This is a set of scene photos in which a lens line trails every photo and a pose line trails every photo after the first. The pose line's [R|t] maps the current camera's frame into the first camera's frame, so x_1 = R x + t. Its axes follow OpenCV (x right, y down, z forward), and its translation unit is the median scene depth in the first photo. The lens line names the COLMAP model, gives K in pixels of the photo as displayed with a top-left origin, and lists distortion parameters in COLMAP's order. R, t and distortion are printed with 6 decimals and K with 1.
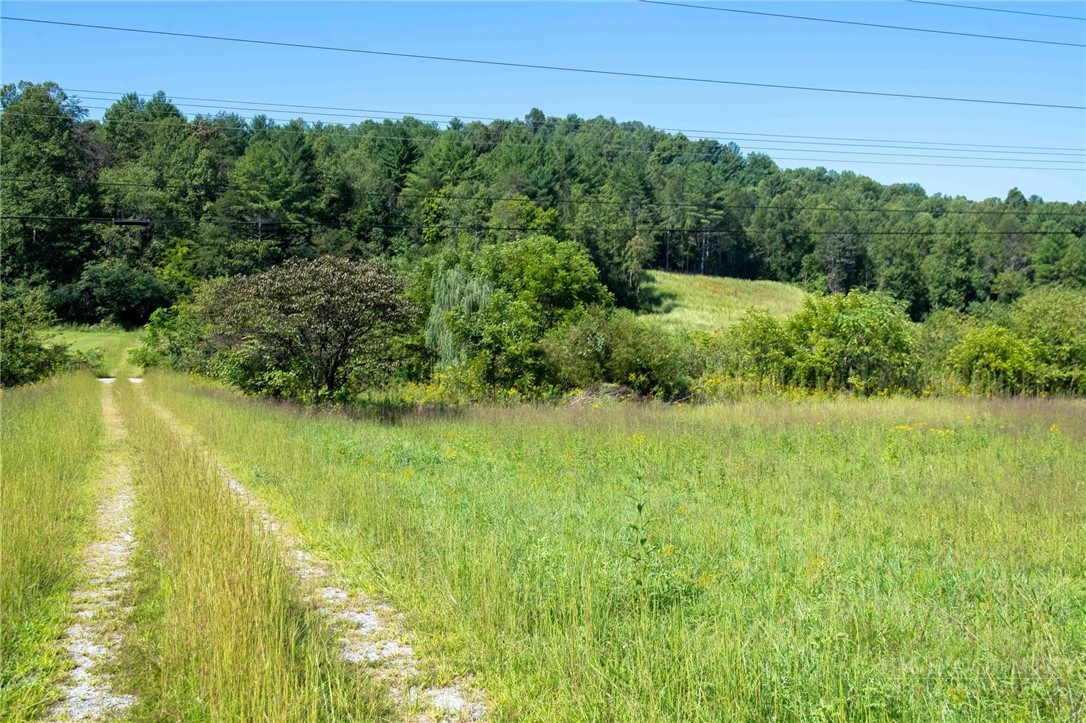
lens RADIAL K [[977.8, 0, 543.0], [0, 977.8, 361.5], [0, 0, 1]] dist [0.013269, -0.007085]
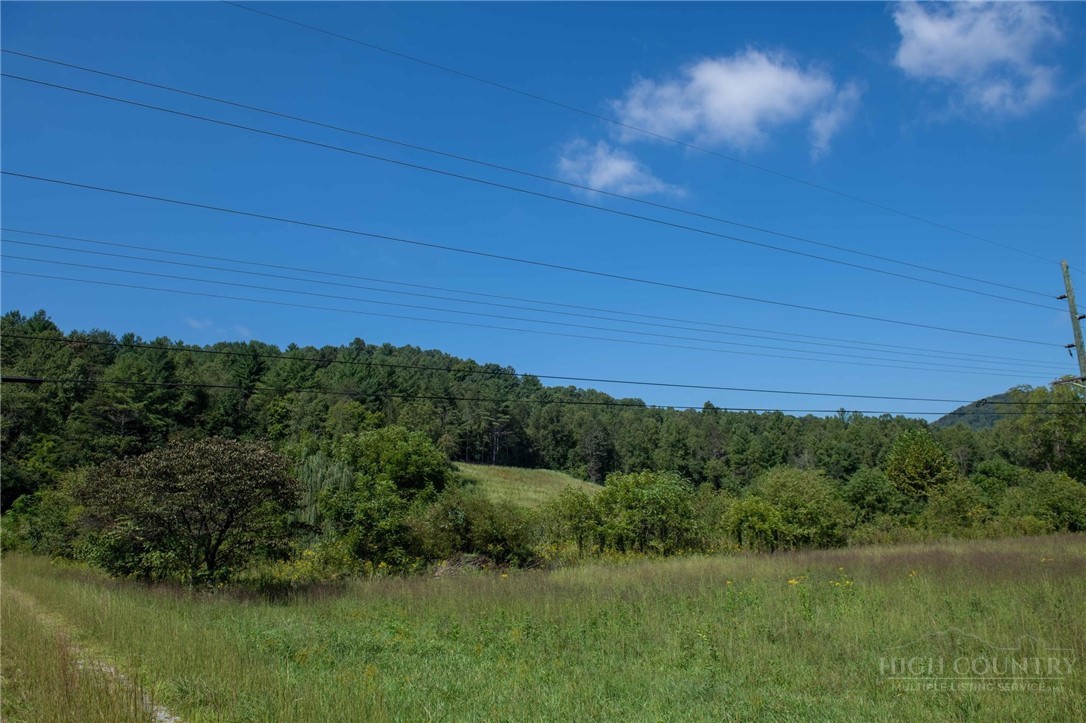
lens RADIAL K [[760.1, 0, 557.8], [0, 760.1, 364.1], [0, 0, 1]] dist [-0.049116, -0.004682]
pose [[0.968250, 0.020772, 0.249118, -0.013553], [0.034743, 0.975688, -0.216391, 0.000414], [-0.247557, 0.218175, 0.943989, 0.028566]]
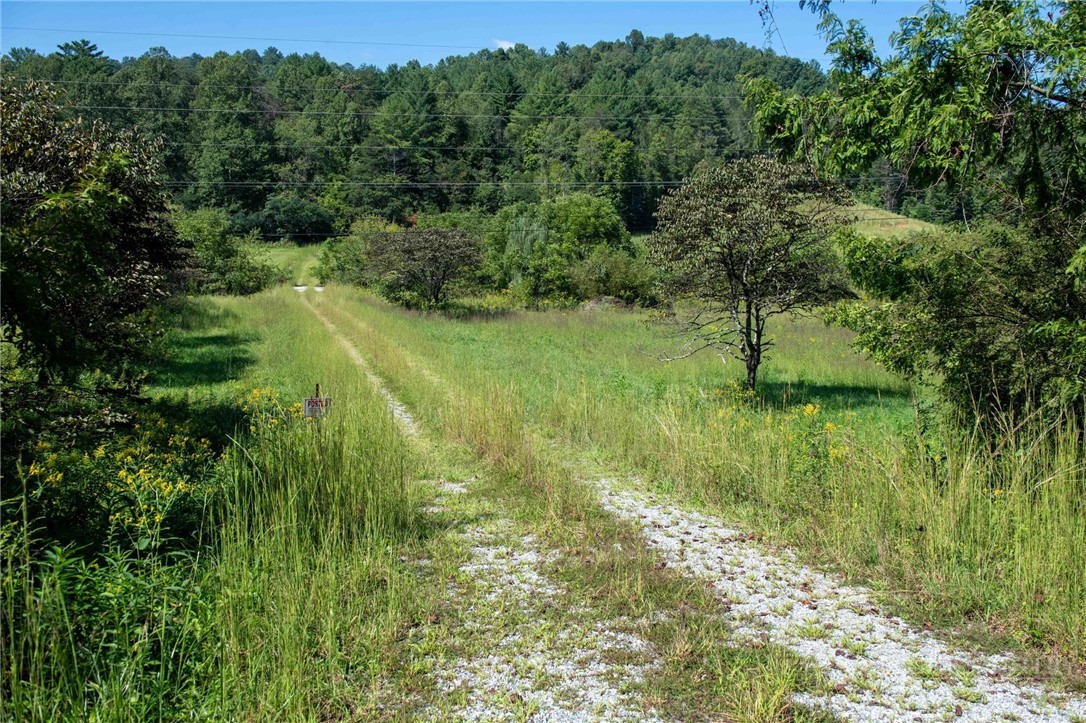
lens RADIAL K [[854.4, 0, 543.0], [0, 854.4, 361.5], [0, 0, 1]] dist [-0.002480, -0.005668]
pose [[0.993619, 0.010962, -0.112252, 0.030053], [0.002260, 0.993130, 0.116992, -0.009045], [0.112764, -0.116499, 0.986769, -0.104696]]
